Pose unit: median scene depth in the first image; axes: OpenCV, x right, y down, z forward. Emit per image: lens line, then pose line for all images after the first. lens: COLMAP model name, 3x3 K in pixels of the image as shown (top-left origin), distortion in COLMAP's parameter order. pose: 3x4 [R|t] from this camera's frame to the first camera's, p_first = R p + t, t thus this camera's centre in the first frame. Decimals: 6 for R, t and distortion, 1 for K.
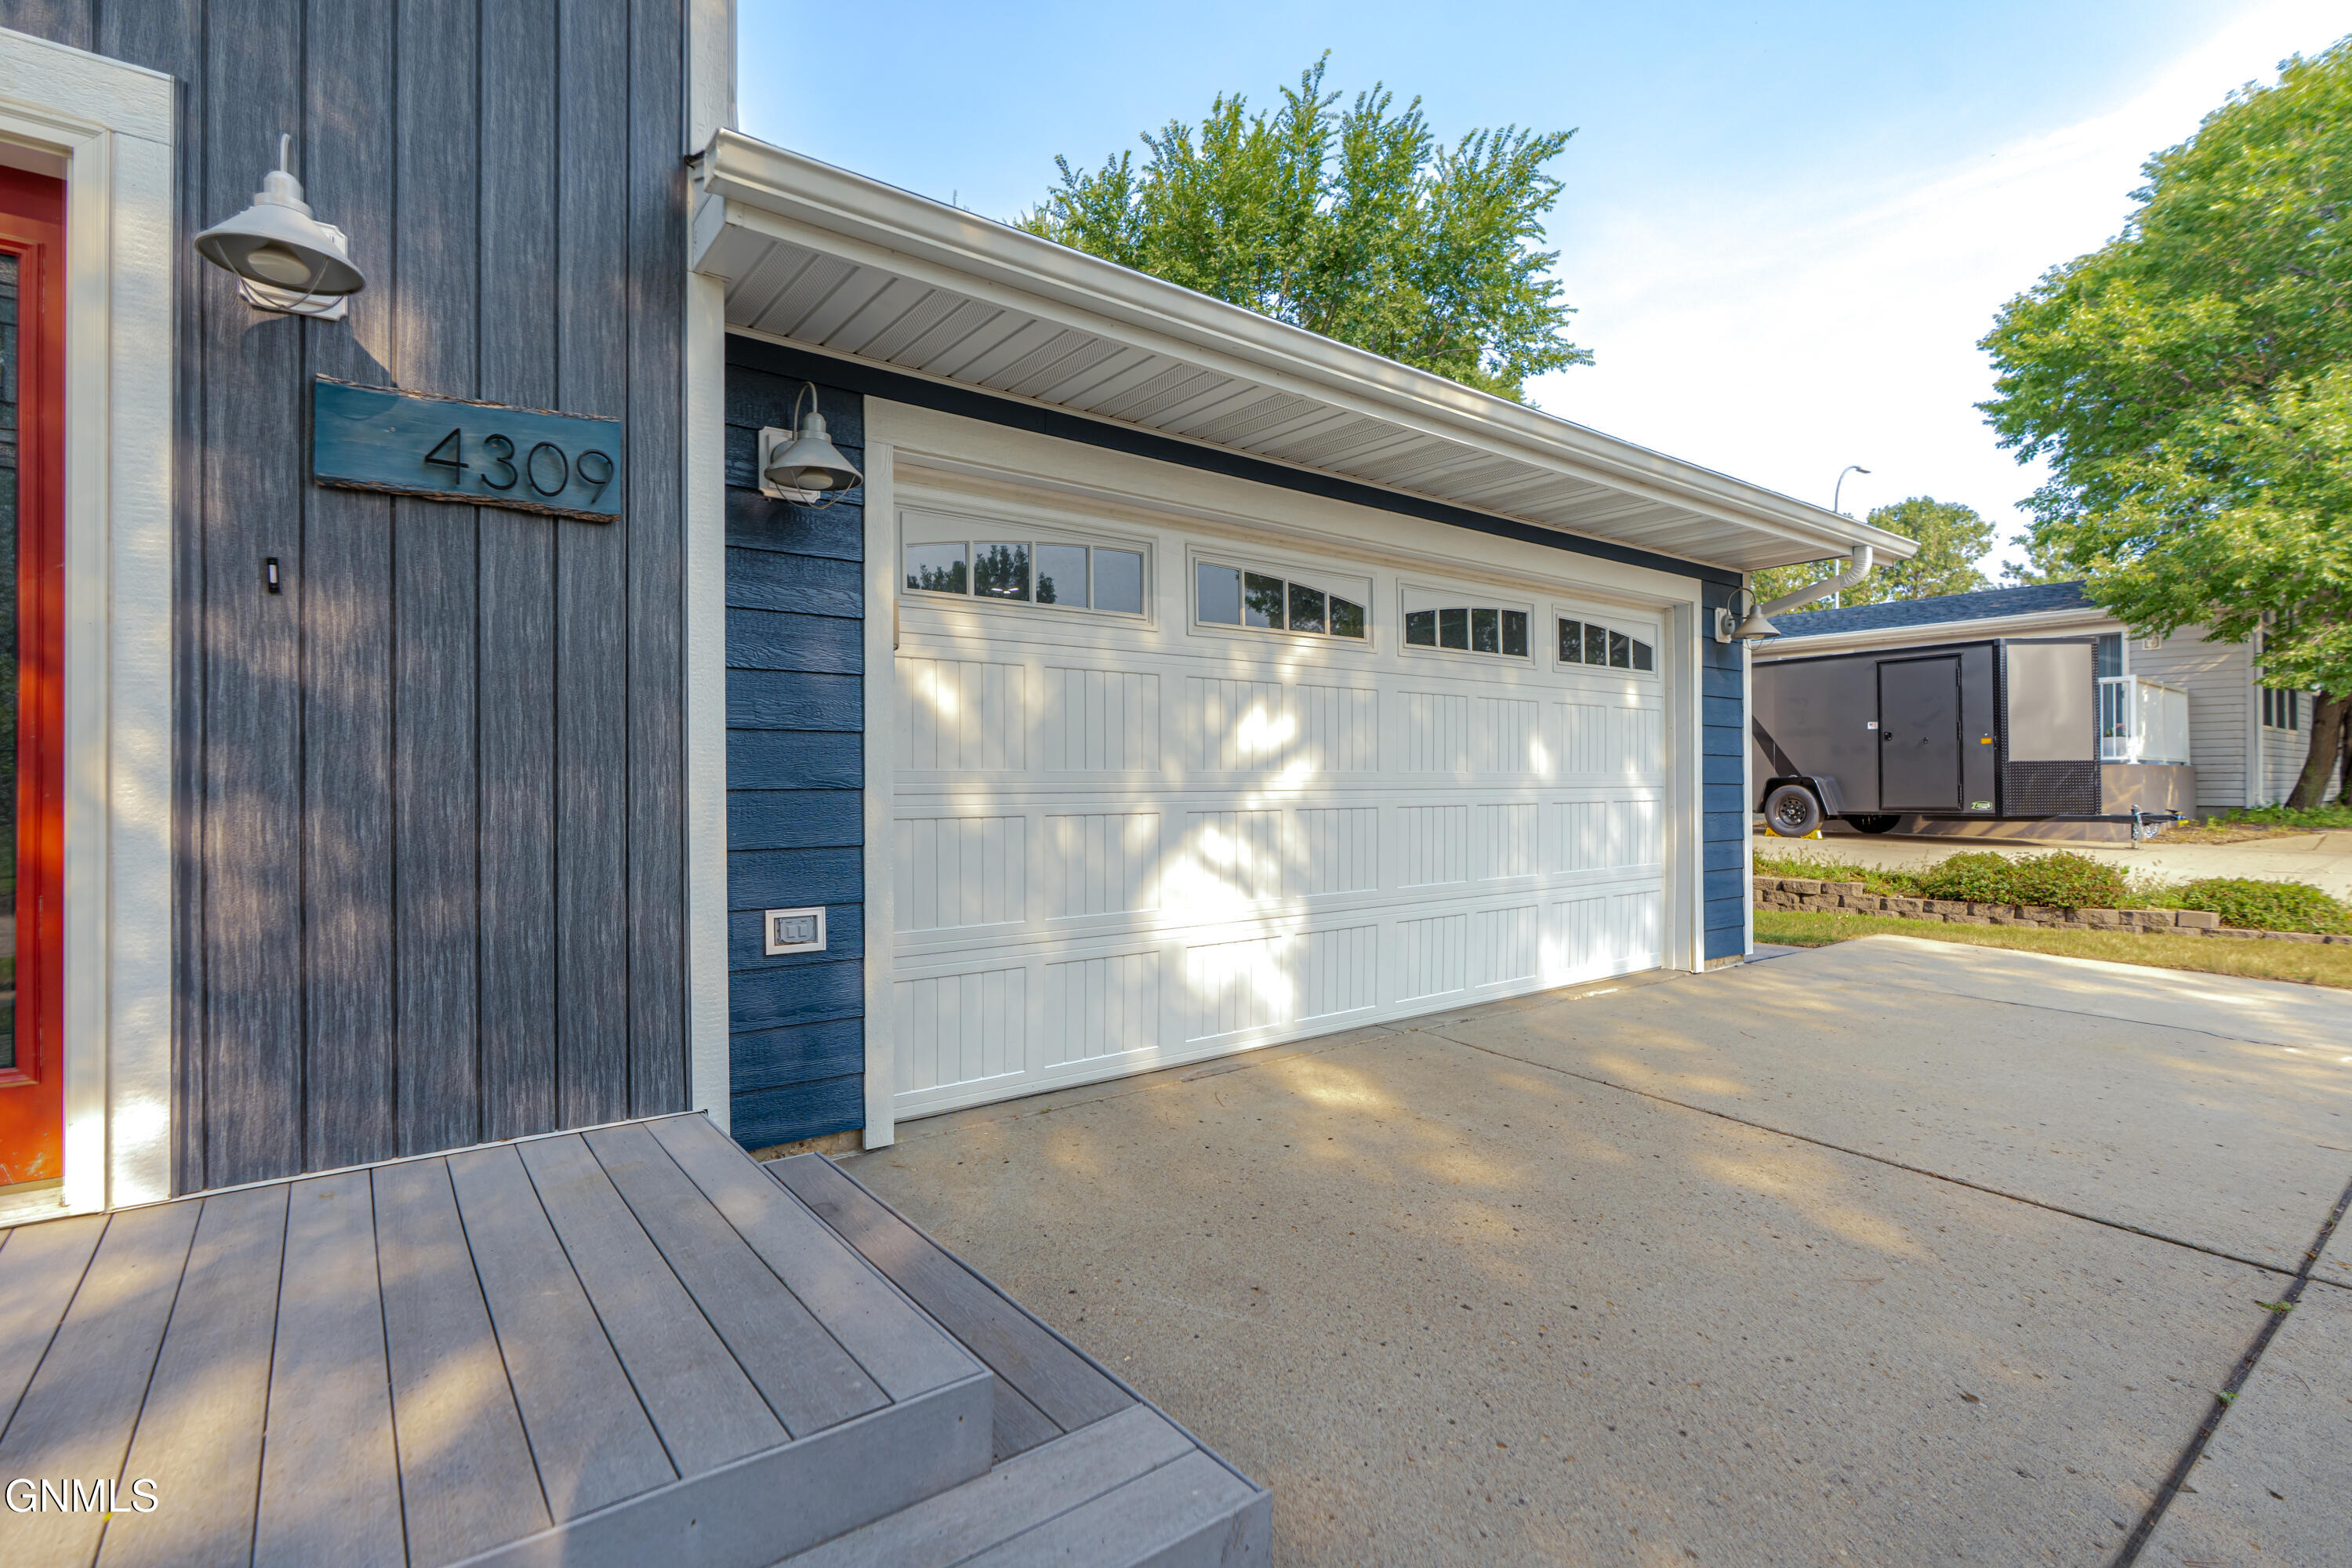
lens RADIAL K [[1095.9, 0, 1176.0], [0, 1095.9, 784.0], [0, 0, 1]] dist [-0.018117, 0.007858]
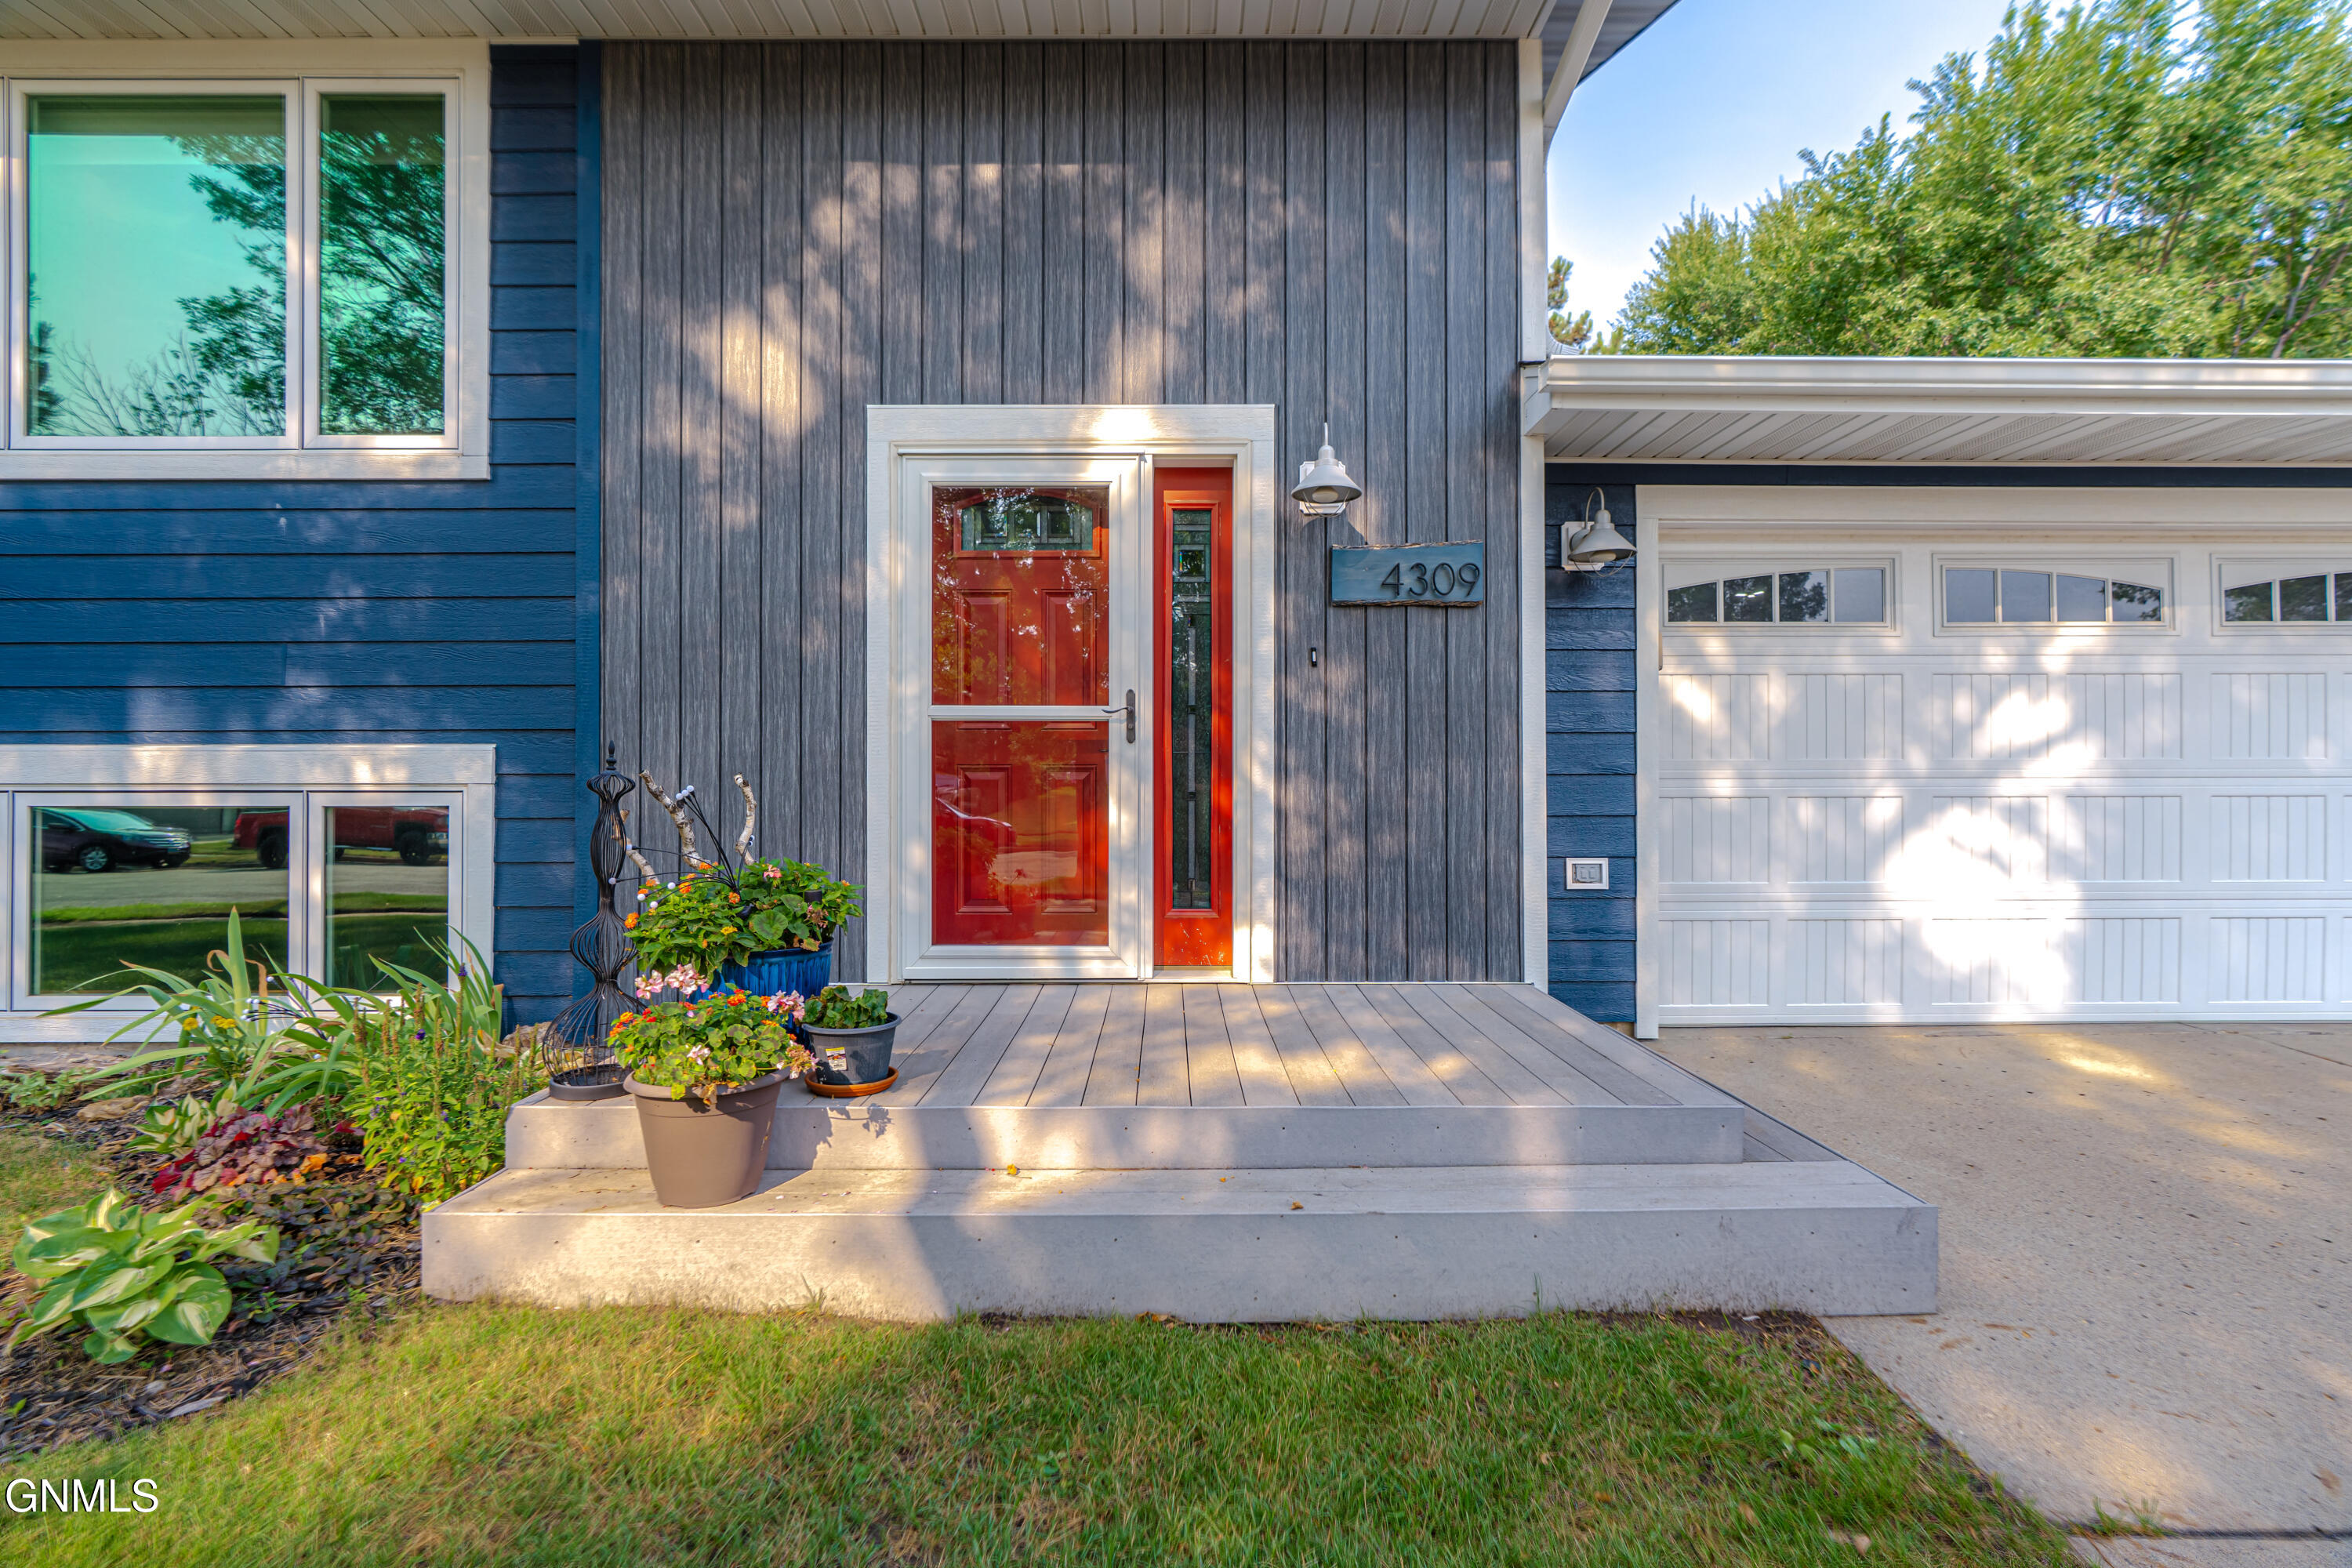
lens RADIAL K [[1095.9, 0, 1176.0], [0, 1095.9, 784.0], [0, 0, 1]] dist [-0.018117, 0.007858]
pose [[0.803673, 0.000433, -0.595071, 0.066984], [0.000106, 1.000000, 0.000871, 0.016475], [0.595071, -0.000763, 0.803673, -0.453982]]
